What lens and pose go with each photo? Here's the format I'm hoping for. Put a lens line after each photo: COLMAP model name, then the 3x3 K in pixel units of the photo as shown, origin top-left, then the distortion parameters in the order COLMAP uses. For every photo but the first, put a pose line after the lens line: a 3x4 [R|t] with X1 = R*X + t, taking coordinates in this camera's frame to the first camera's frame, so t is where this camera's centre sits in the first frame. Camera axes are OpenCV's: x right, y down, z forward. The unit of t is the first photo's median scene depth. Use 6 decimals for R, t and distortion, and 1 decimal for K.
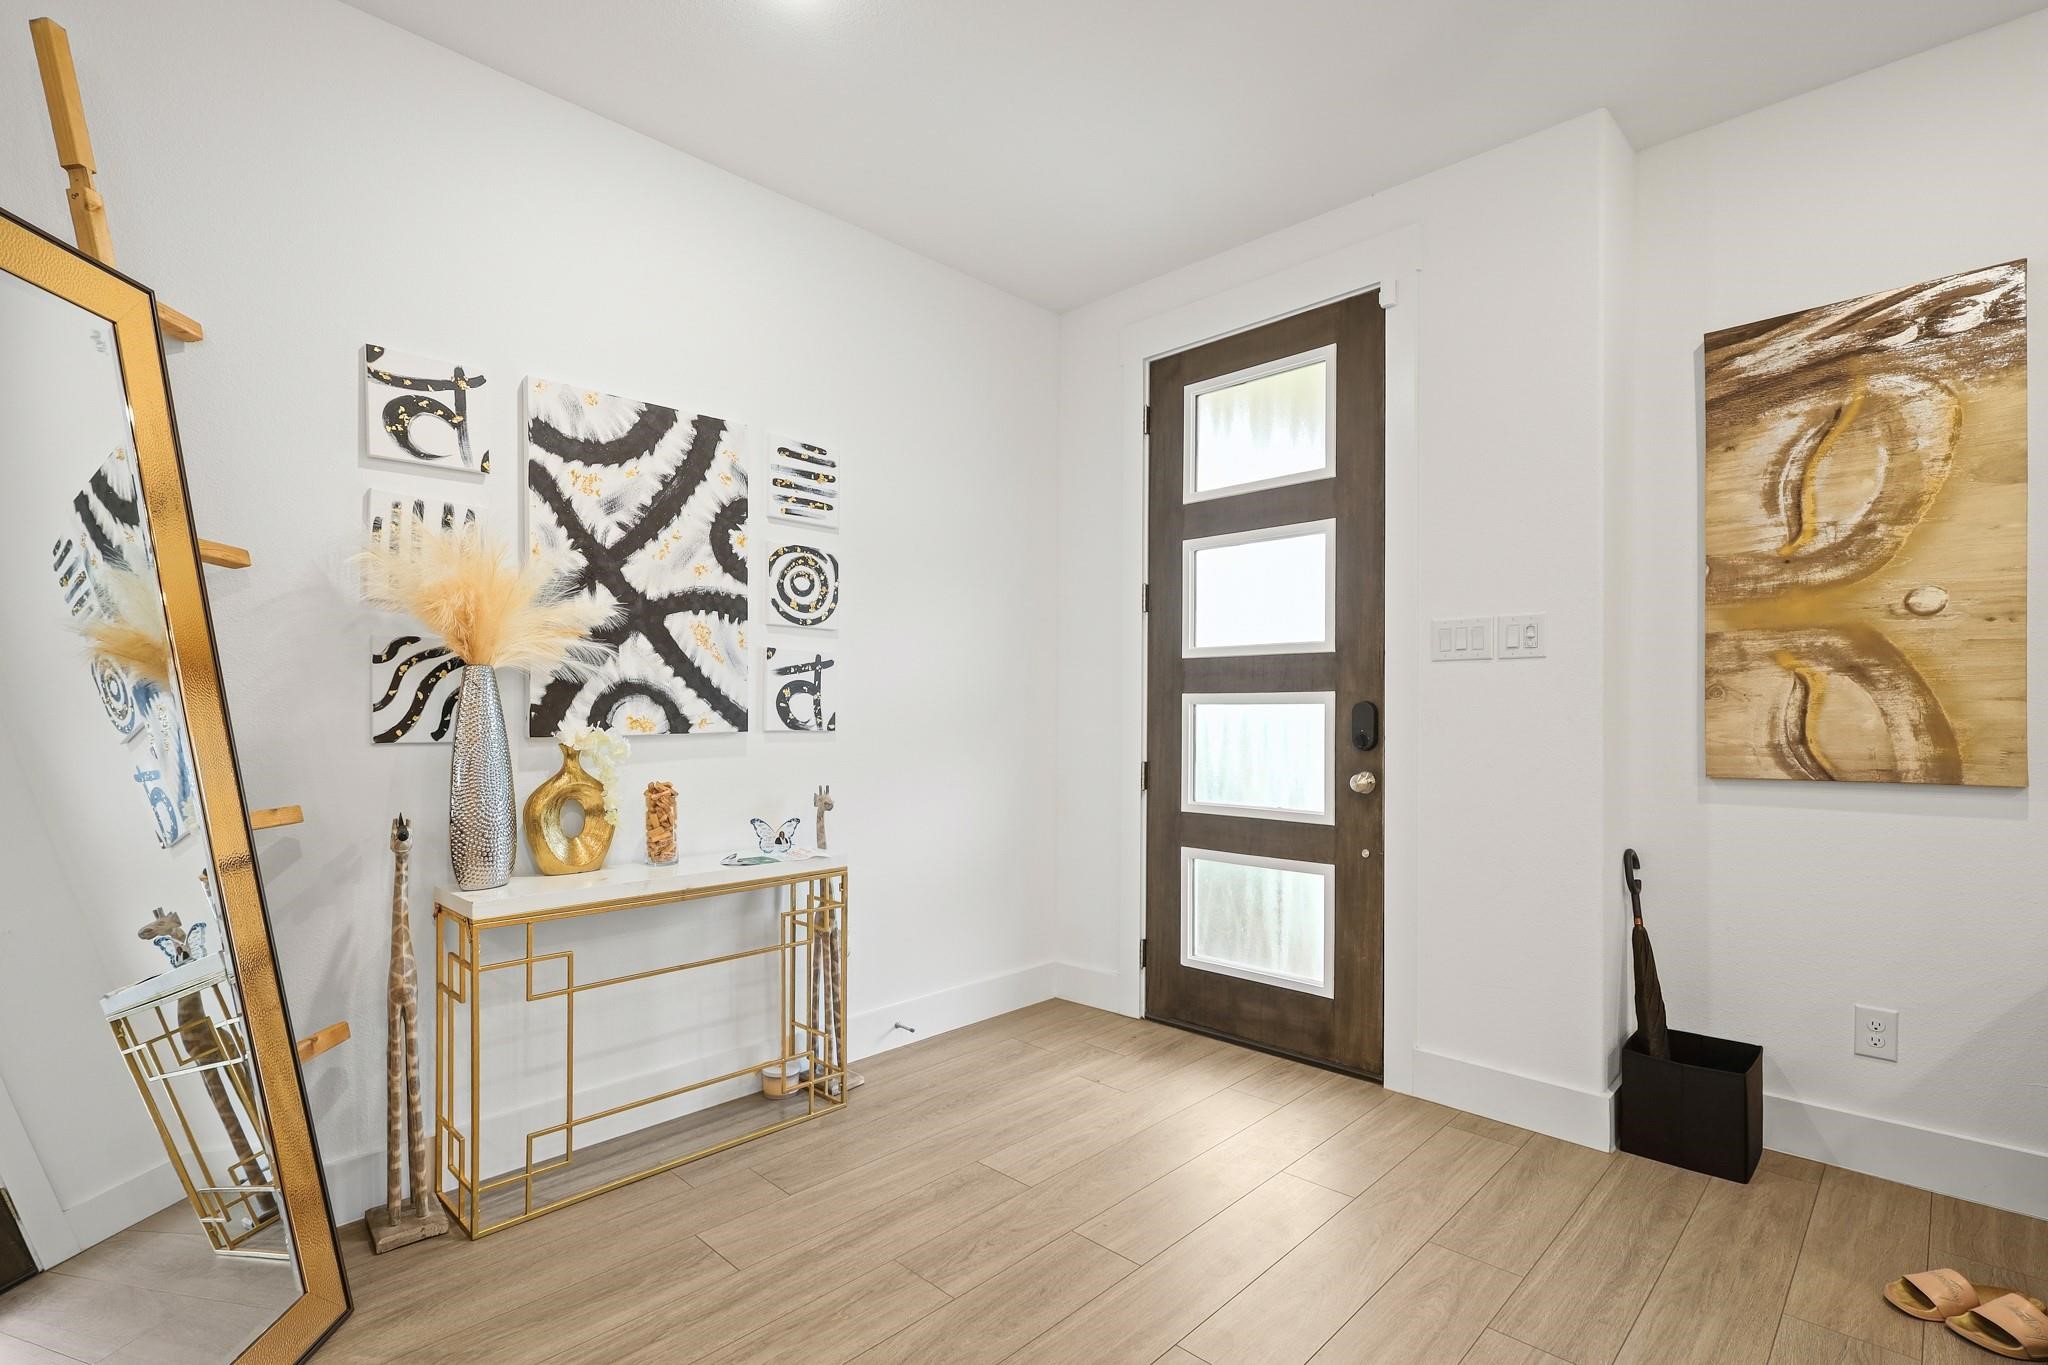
lens RADIAL K [[966.4, 0, 1039.2], [0, 966.4, 716.0], [0, 0, 1]] dist [0.000395, 0.001098]
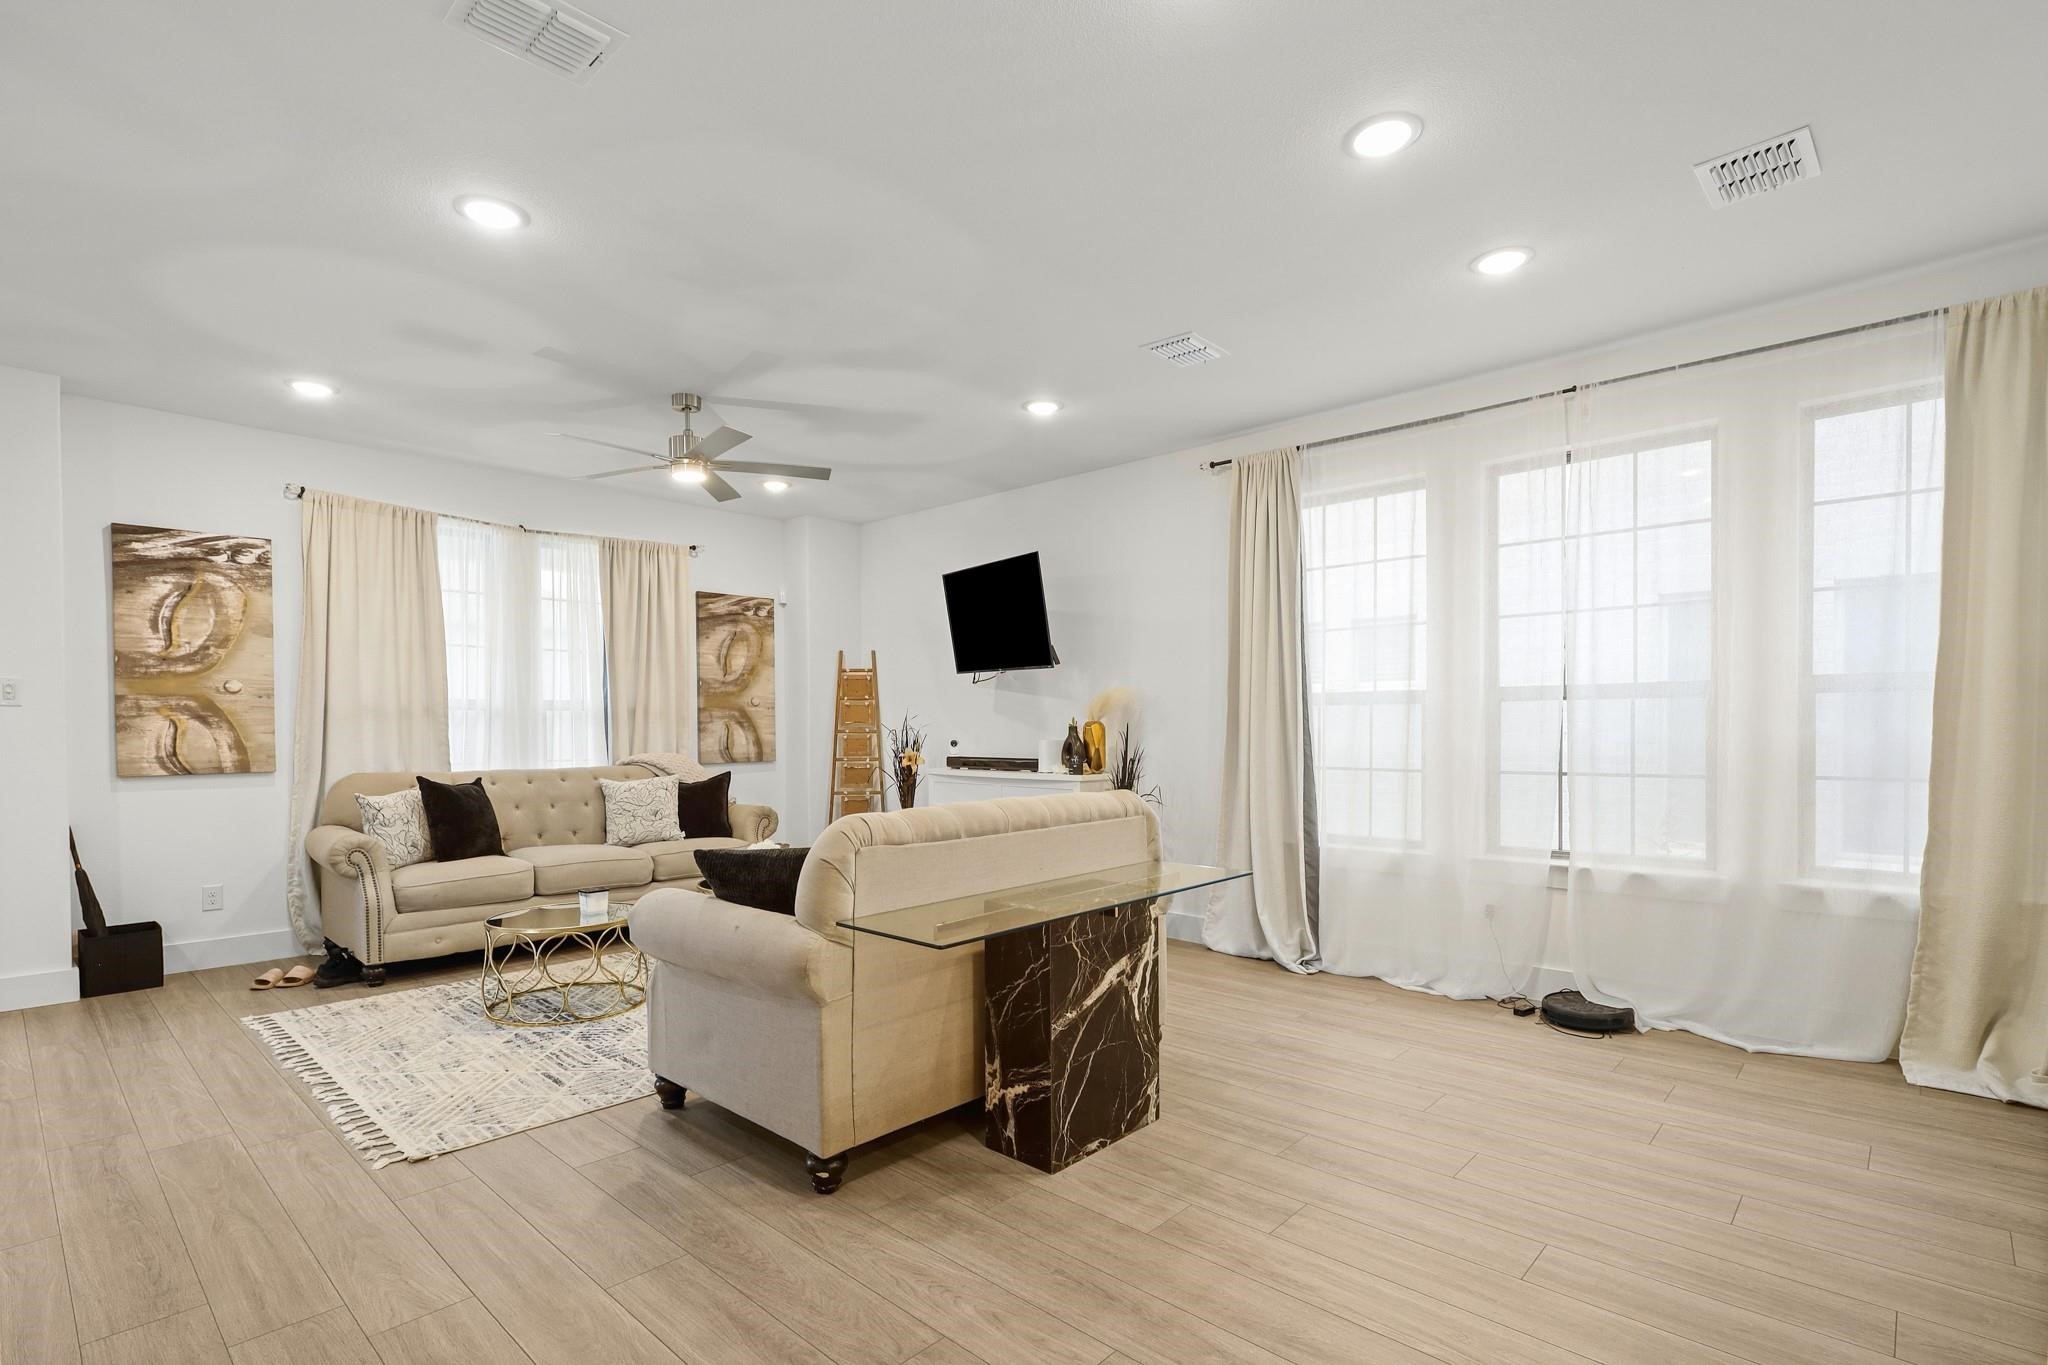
lens RADIAL K [[966.4, 0, 1000.2], [0, 966.4, 743.0], [0, 0, 1]] dist [0.000395, 0.001098]
pose [[-0.005221, -0.015459, 0.999867, -1.082879], [0.006745, 0.999857, 0.015494, -0.014997], [-0.999964, 0.006825, -0.005116, -0.595582]]
